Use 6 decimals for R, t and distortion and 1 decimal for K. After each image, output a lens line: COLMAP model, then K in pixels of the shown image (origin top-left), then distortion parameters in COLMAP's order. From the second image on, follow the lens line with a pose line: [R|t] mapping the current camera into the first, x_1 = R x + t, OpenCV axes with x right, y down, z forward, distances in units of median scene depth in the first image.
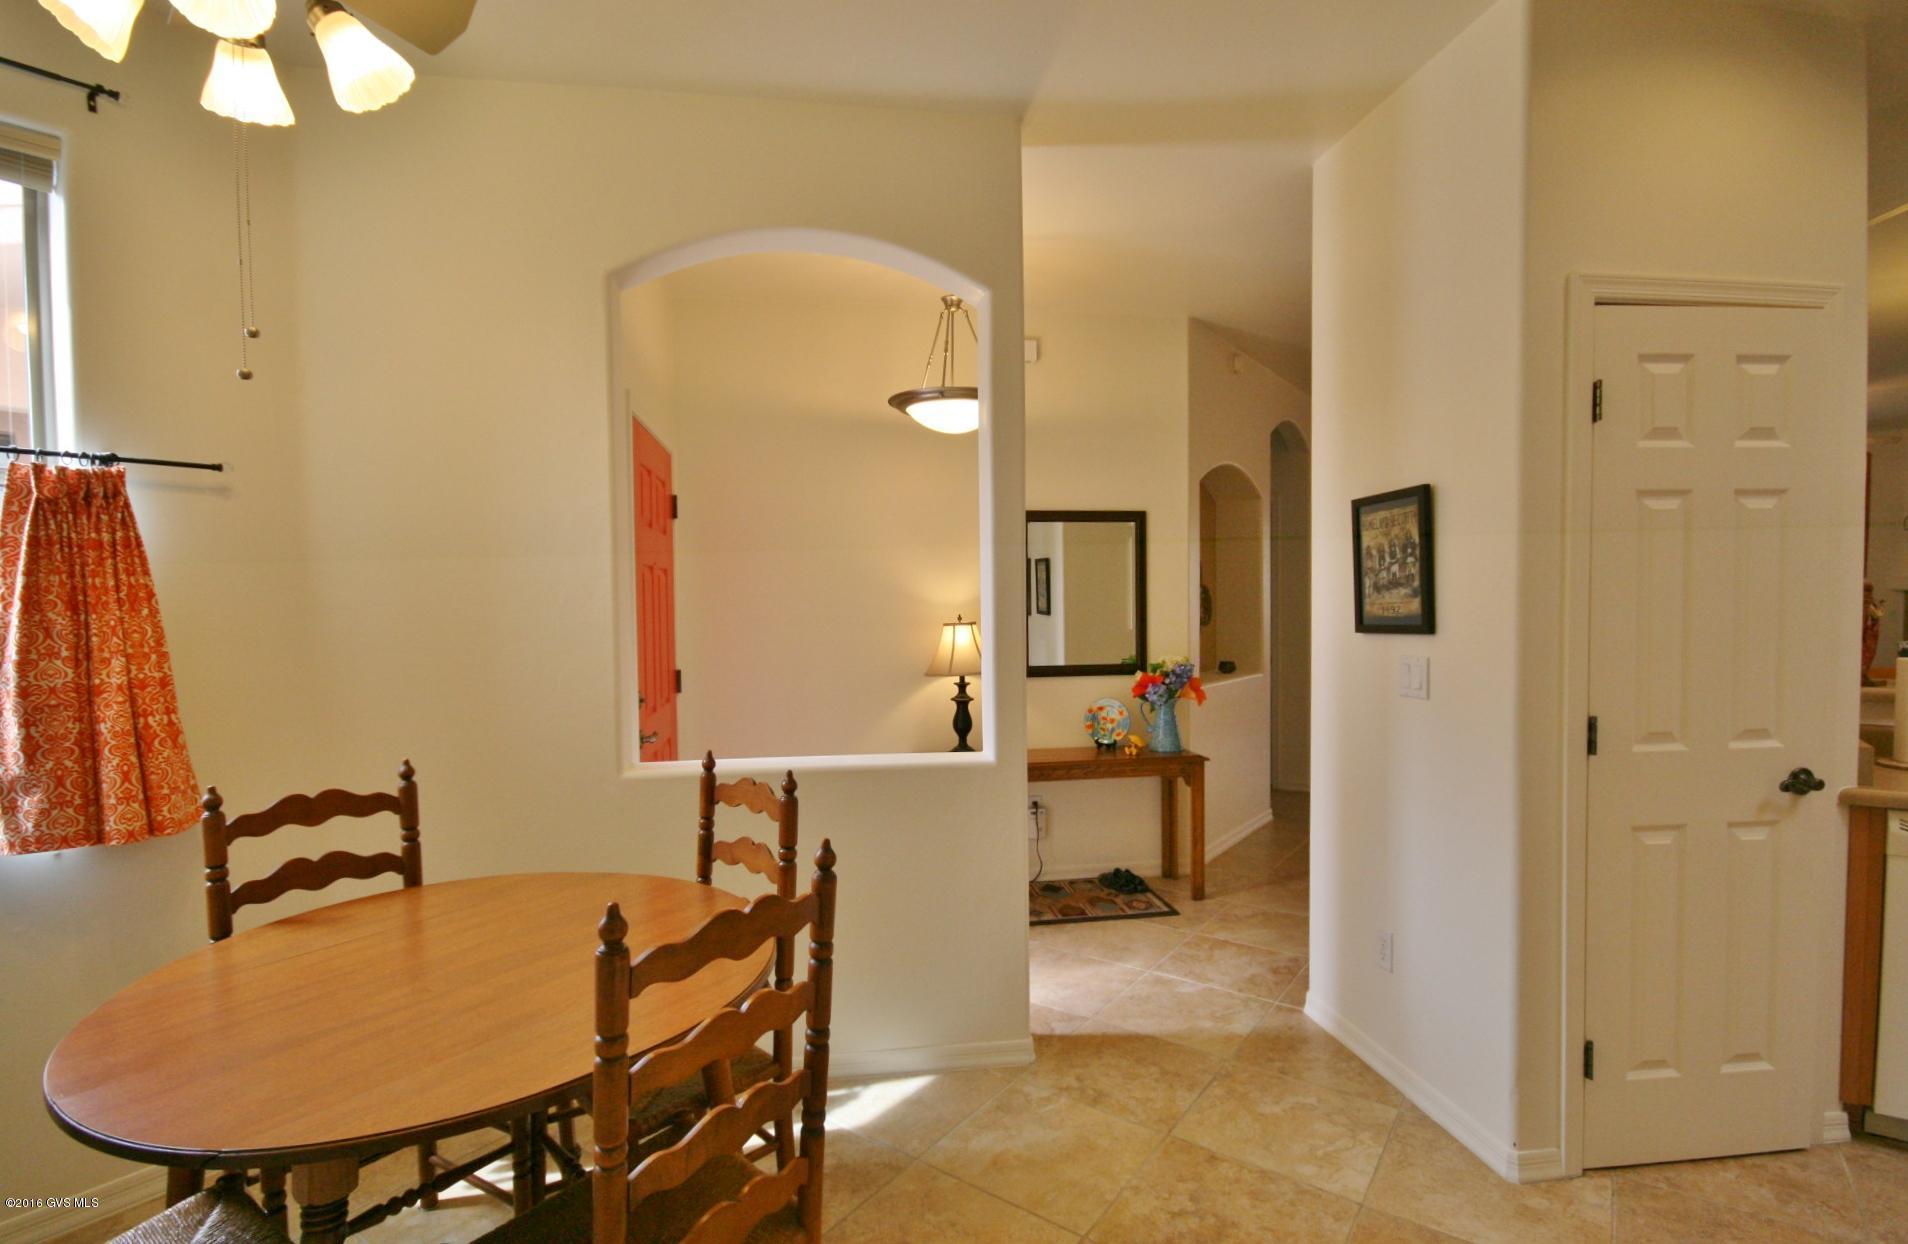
lens RADIAL K [[893.2, 0, 941.2], [0, 893.2, 630.2], [0, 0, 1]] dist [-0.013065, -0.000143]
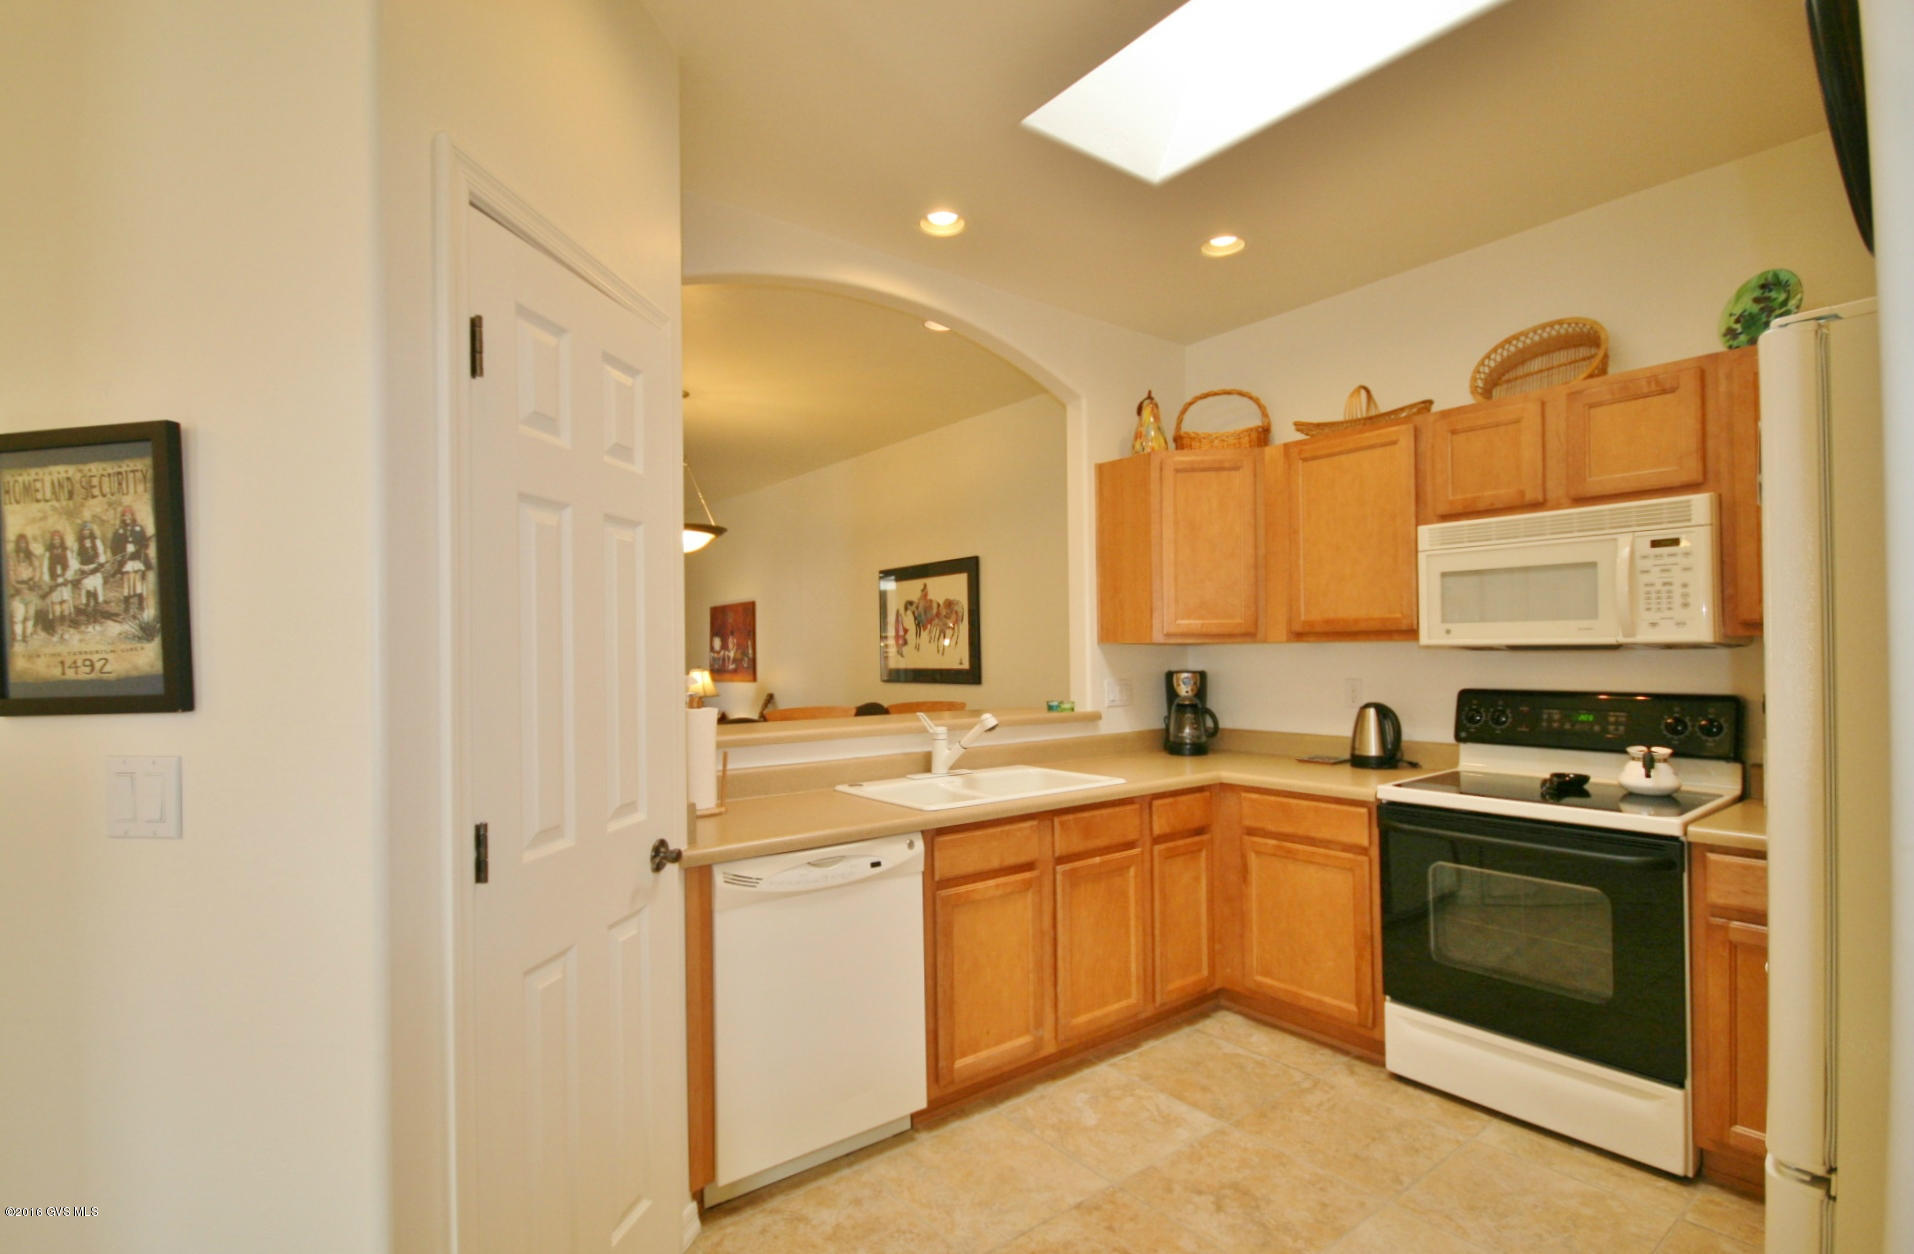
lens RADIAL K [[896.0, 0, 944.1], [0, 896.0, 635.2], [0, 0, 1]] dist [-0.013065, -0.000143]
pose [[0.269520, 0.020304, 0.962781, 0.166908], [0.042472, 0.998554, -0.032948, -0.003972], [-0.962058, 0.049772, 0.268268, 0.422197]]
